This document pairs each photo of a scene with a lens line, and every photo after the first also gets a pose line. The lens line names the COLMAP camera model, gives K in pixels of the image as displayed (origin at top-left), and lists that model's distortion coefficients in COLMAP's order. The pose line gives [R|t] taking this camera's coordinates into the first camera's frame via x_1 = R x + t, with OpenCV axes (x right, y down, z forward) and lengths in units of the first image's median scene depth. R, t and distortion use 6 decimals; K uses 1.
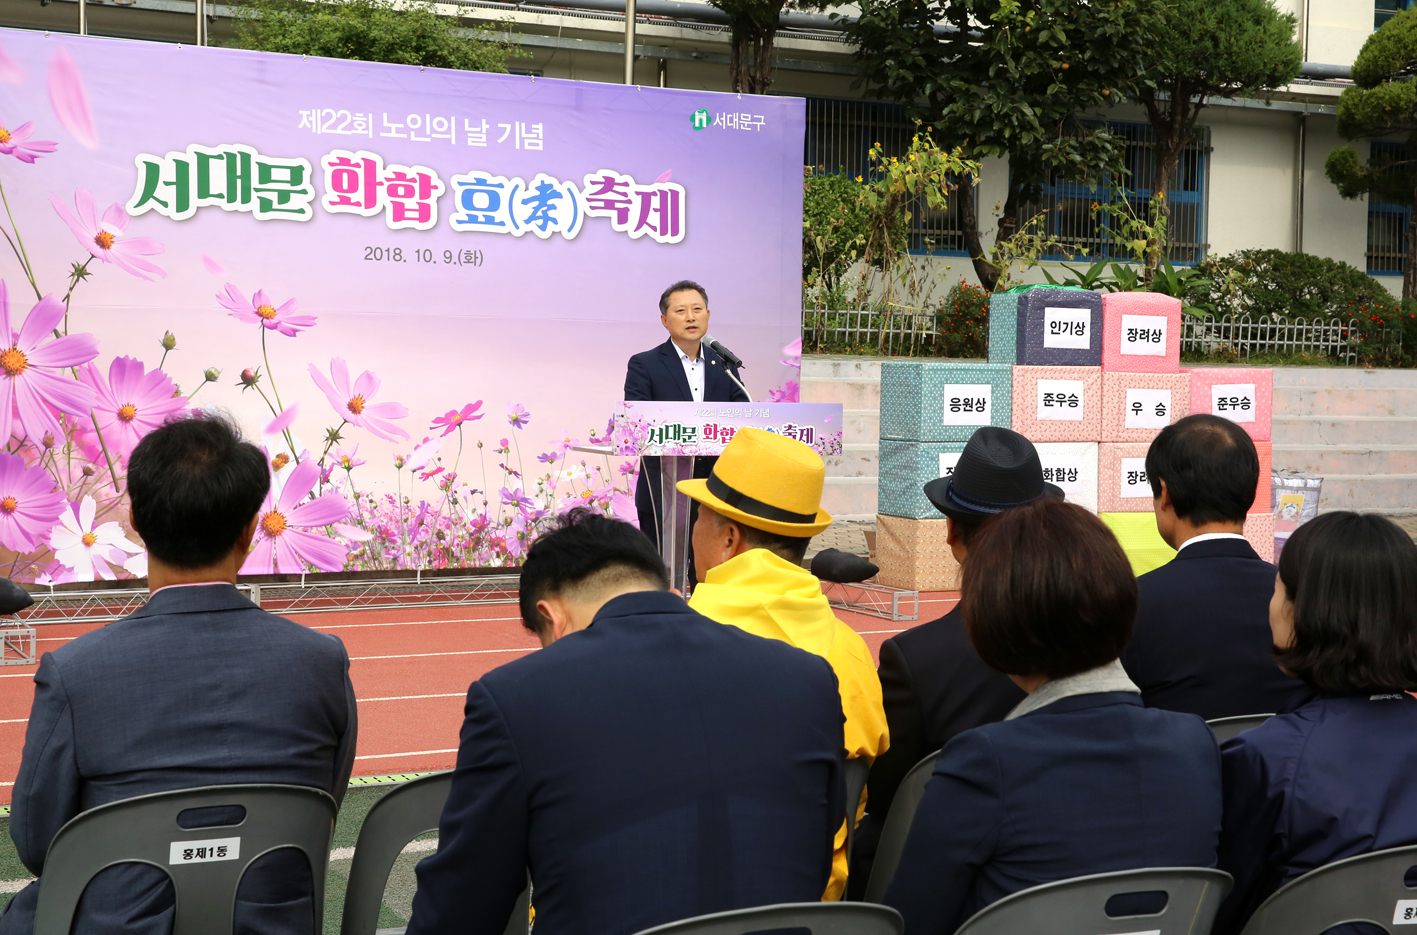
lens RADIAL K [[2263.3, 0, 708.8], [0, 2263.3, 426.1], [0, 0, 1]] dist [0.097871, 0.094056]
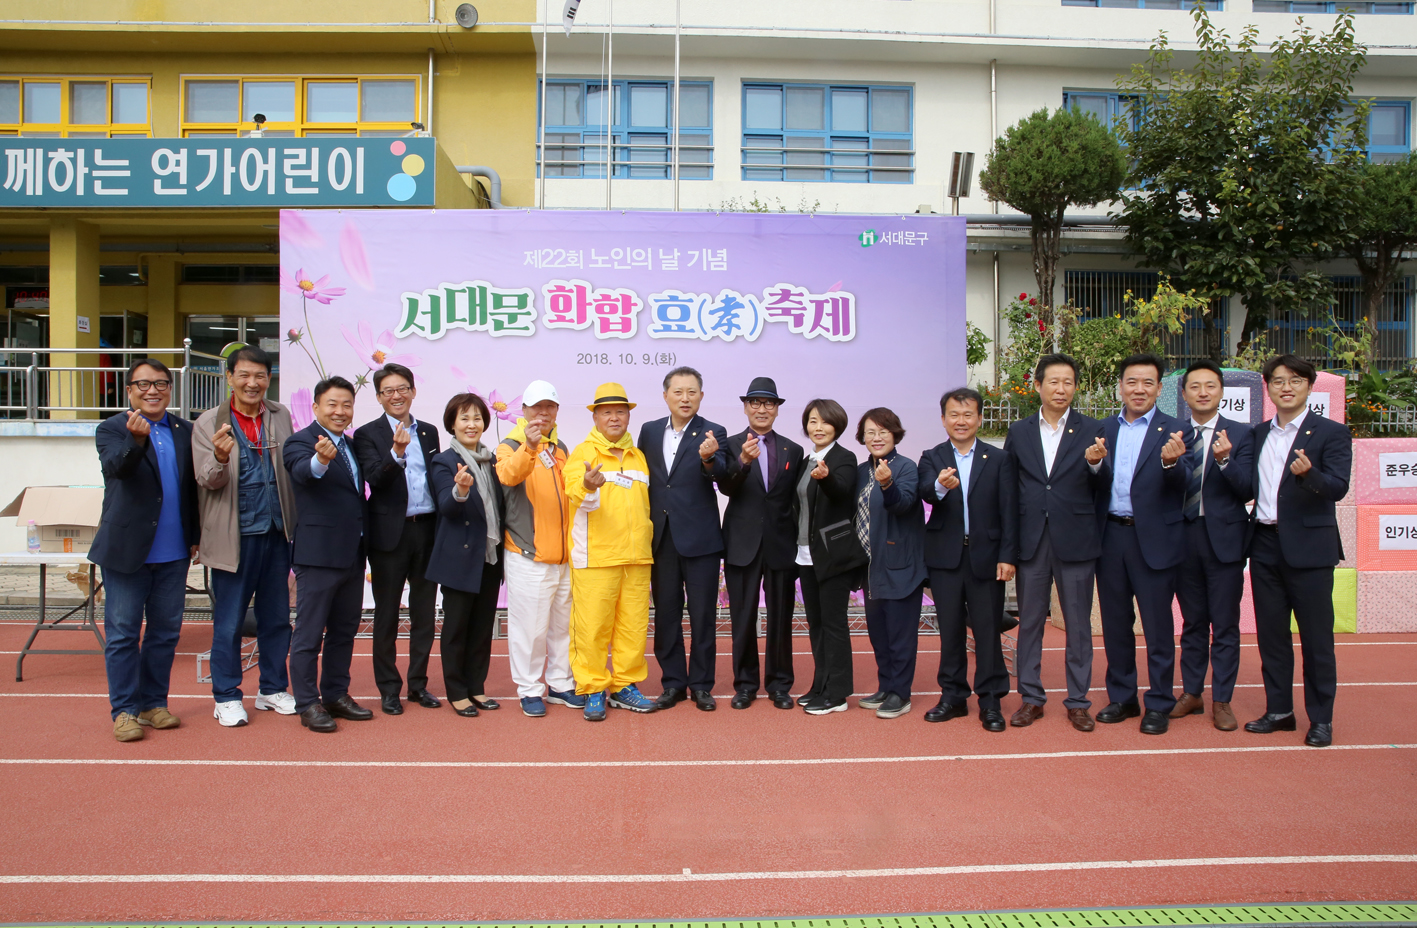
lens RADIAL K [[1007.1, 0, 708.5], [0, 1007.1, 464.0], [0, 0, 1]] dist [-0.106937, 0.090222]
pose [[0.905043, -0.011942, -0.425153, 0.146451], [0.003016, 0.999761, -0.021663, -0.004265], [0.425310, 0.018323, 0.904862, 0.494034]]
